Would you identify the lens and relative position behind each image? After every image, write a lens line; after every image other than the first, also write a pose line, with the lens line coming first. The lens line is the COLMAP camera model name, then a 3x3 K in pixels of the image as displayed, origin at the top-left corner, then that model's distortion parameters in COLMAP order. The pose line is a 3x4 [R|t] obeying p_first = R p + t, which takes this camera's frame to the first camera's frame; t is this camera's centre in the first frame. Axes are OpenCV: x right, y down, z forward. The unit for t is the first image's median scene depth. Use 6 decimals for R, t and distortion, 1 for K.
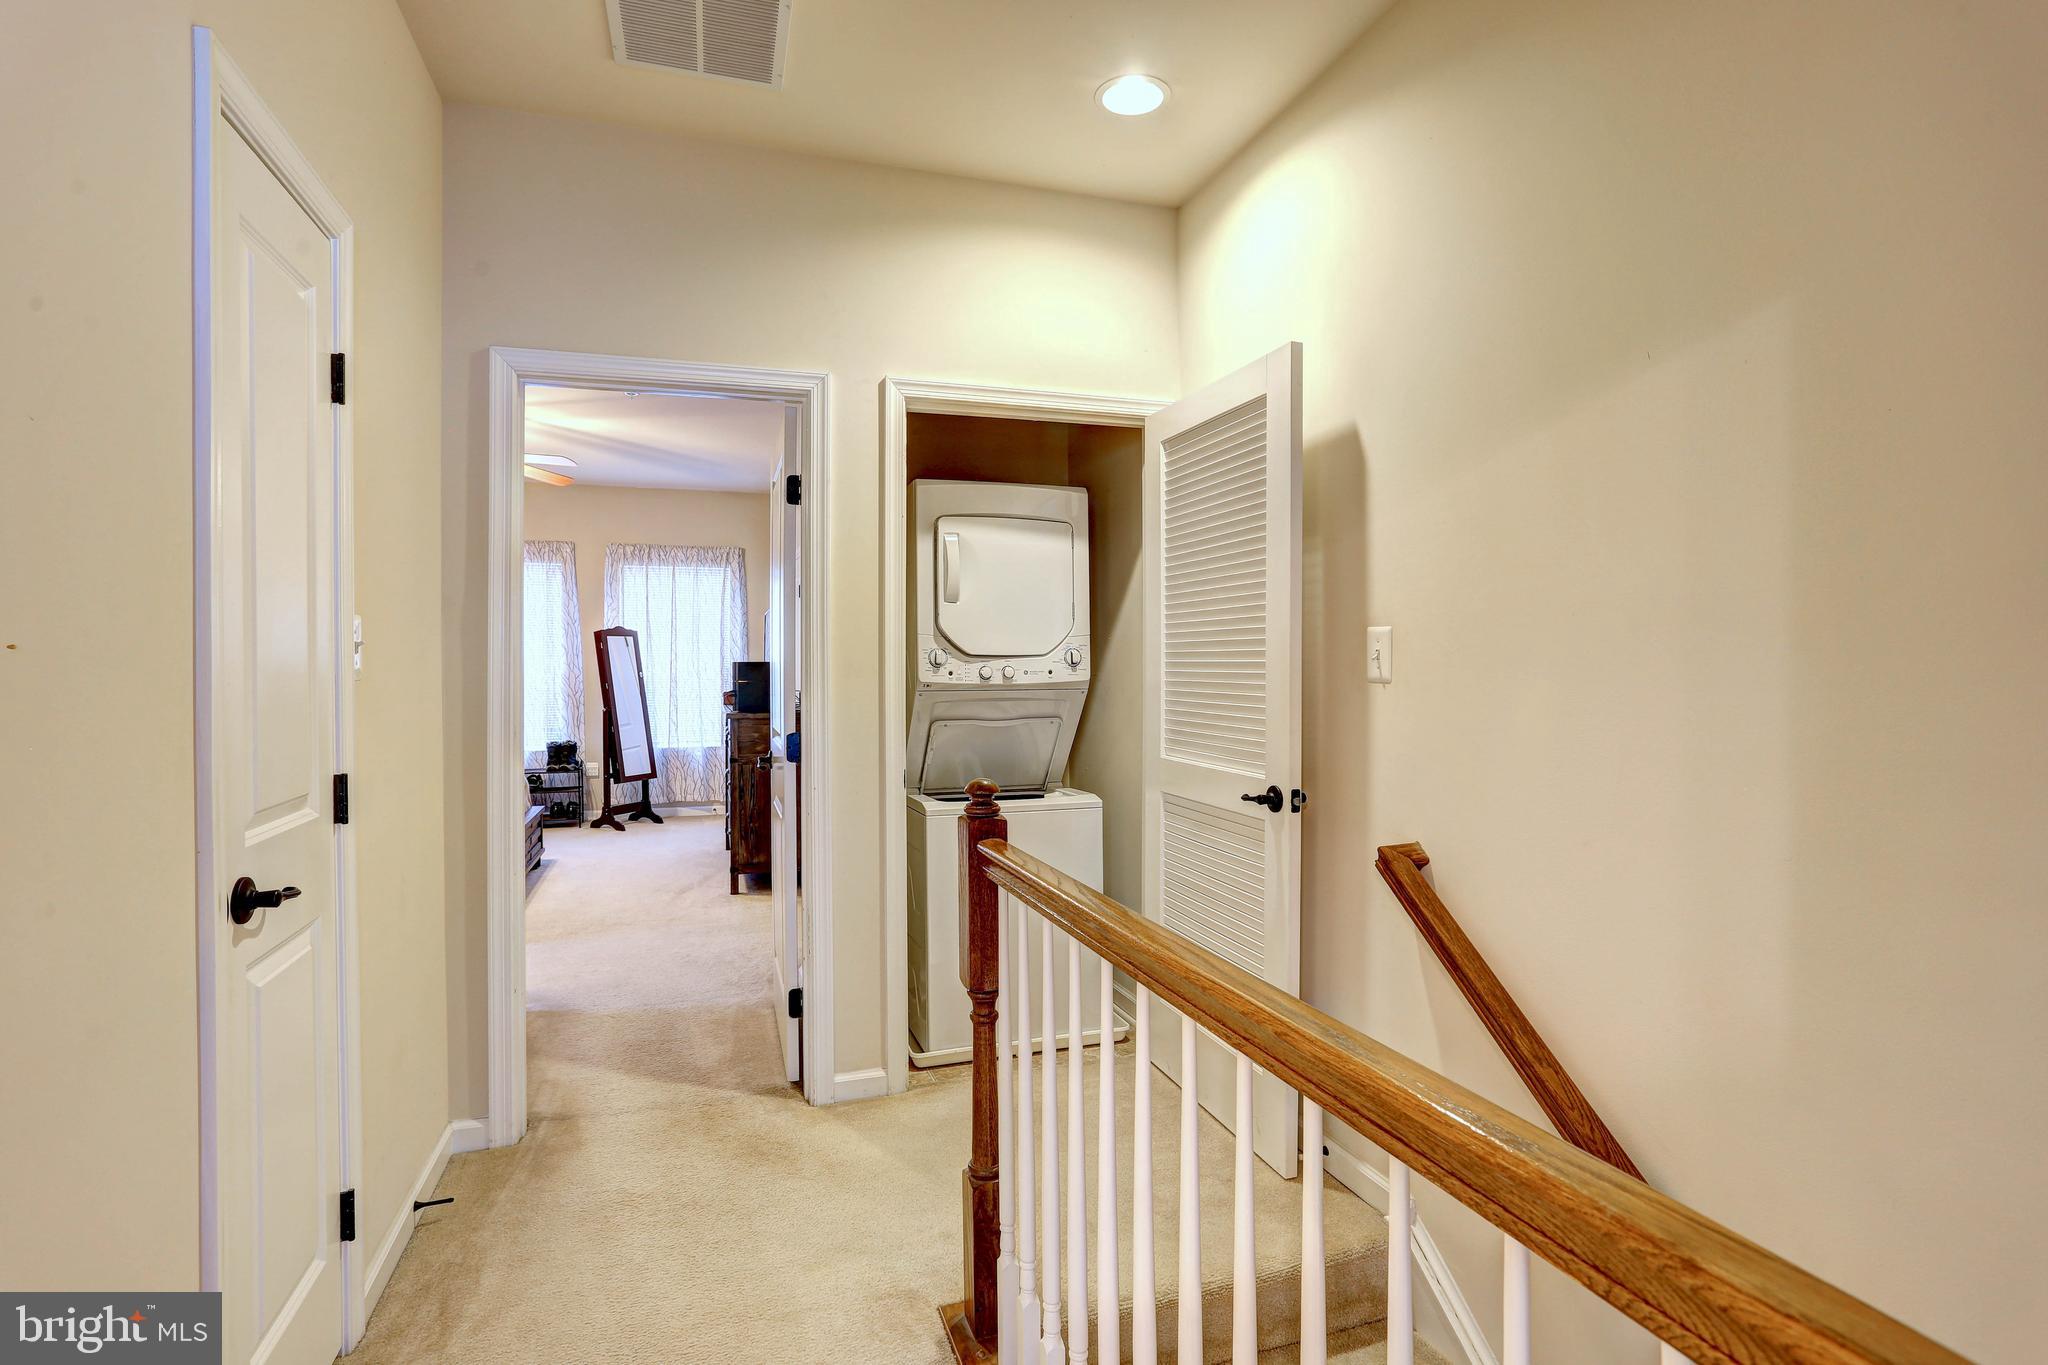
lens RADIAL K [[995.2, 0, 1029.4], [0, 995.2, 664.0], [0, 0, 1]] dist [-0.074664, 0.025177]
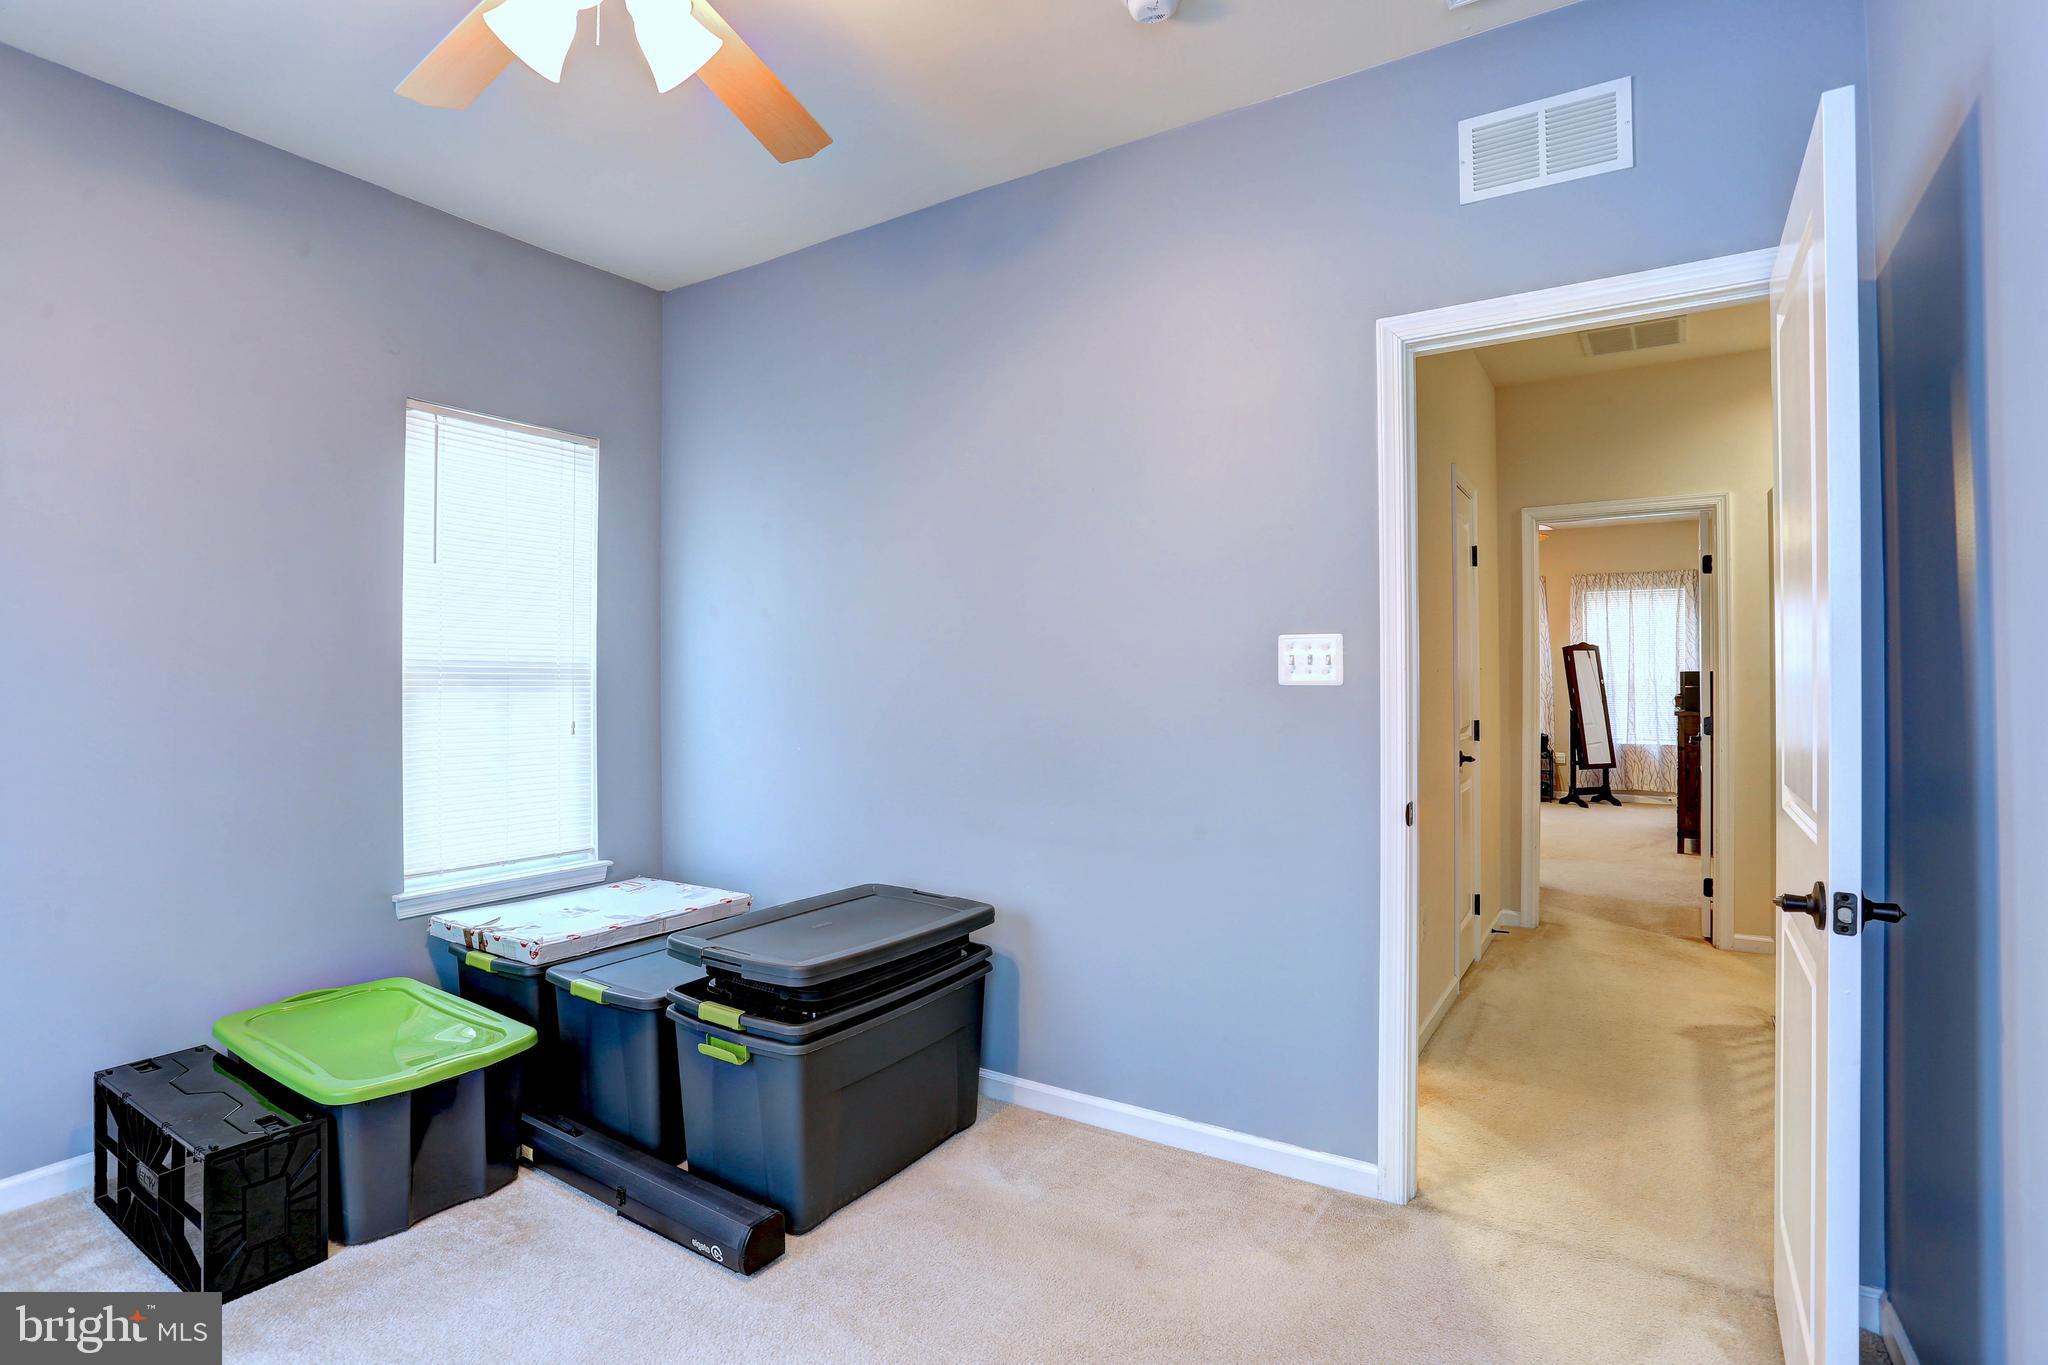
lens RADIAL K [[995.2, 0, 1026.6], [0, 995.2, 673.1], [0, 0, 1]] dist [-0.074664, 0.025177]
pose [[0.617095, -0.003867, -0.786879, 0.111838], [0.004086, 0.999990, -0.001710, -0.000906], [0.786878, -0.002160, 0.617105, -0.302031]]
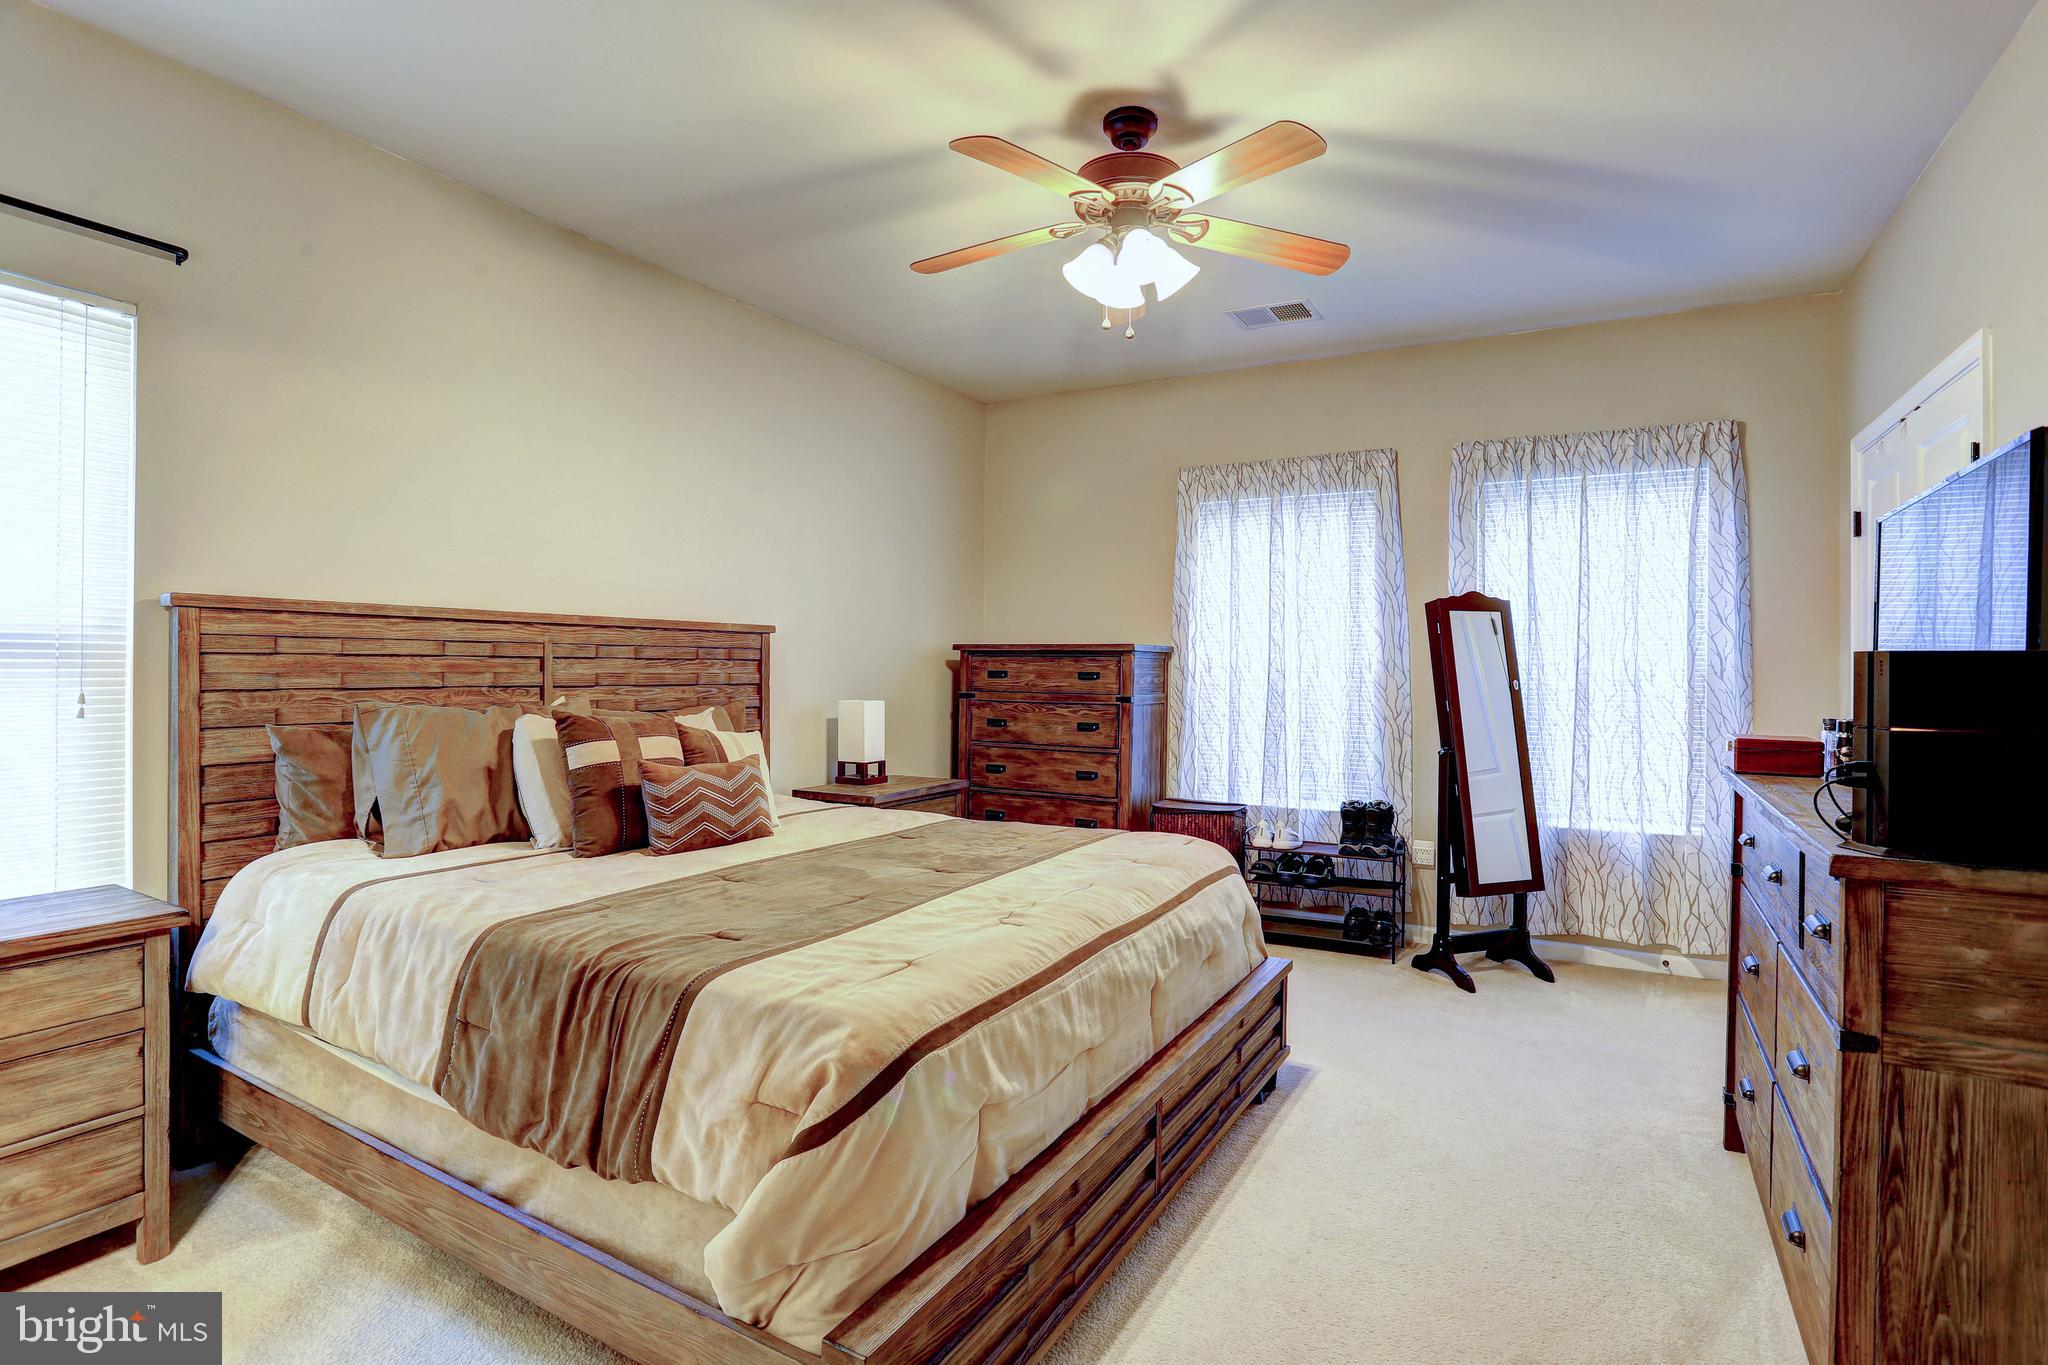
lens RADIAL K [[995.2, 0, 1011.8], [0, 995.2, 678.0], [0, 0, 1]] dist [-0.074664, 0.025177]
pose [[0.649408, 0.014245, -0.760307, -0.180476], [-0.005308, 0.999885, 0.014201, 0.001270], [0.760422, -0.005187, 0.649409, 0.475267]]
